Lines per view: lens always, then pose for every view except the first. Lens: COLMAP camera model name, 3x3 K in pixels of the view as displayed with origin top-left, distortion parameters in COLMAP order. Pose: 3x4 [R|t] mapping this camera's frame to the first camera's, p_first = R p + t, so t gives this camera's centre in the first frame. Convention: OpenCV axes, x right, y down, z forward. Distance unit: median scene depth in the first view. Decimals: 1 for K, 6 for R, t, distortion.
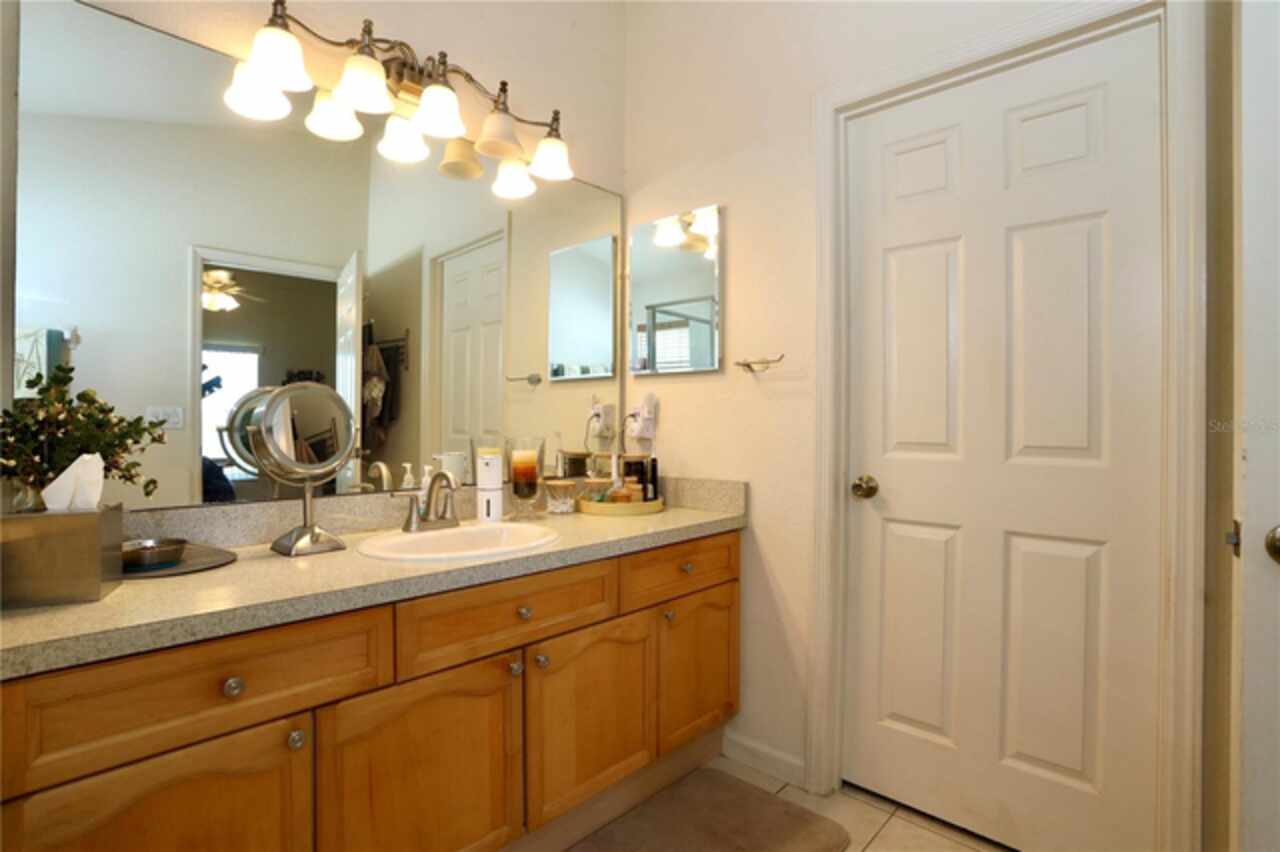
lens RADIAL K [[620.6, 0, 634.8], [0, 620.6, 419.2], [0, 0, 1]] dist [-0.081166, 0.036400]
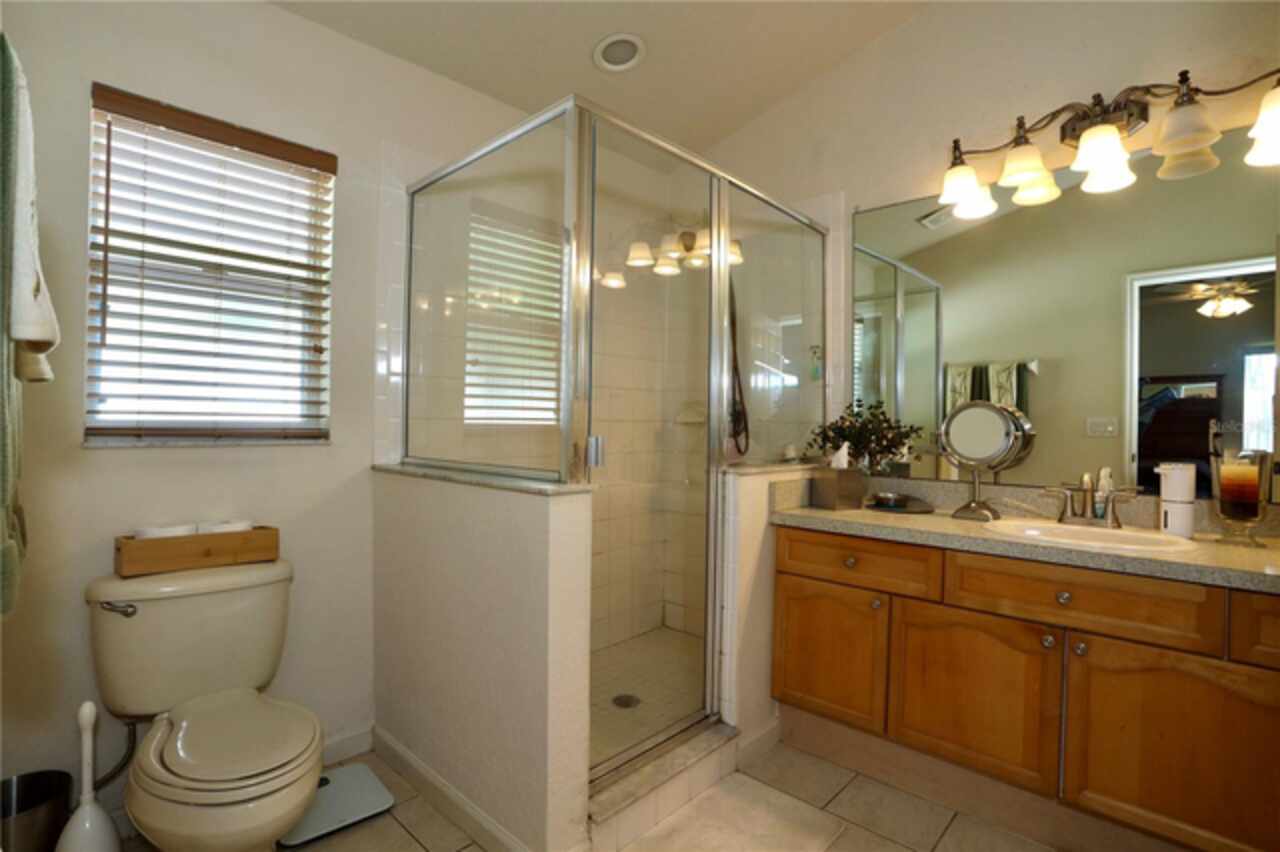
lens RADIAL K [[620.6, 0, 634.8], [0, 620.6, 419.2], [0, 0, 1]] dist [-0.081166, 0.036400]
pose [[-0.010570, -0.006627, -0.999922, 0.810868], [-0.007435, 0.999951, -0.006549, -0.002752], [0.999916, 0.007365, -0.010619, 0.184214]]
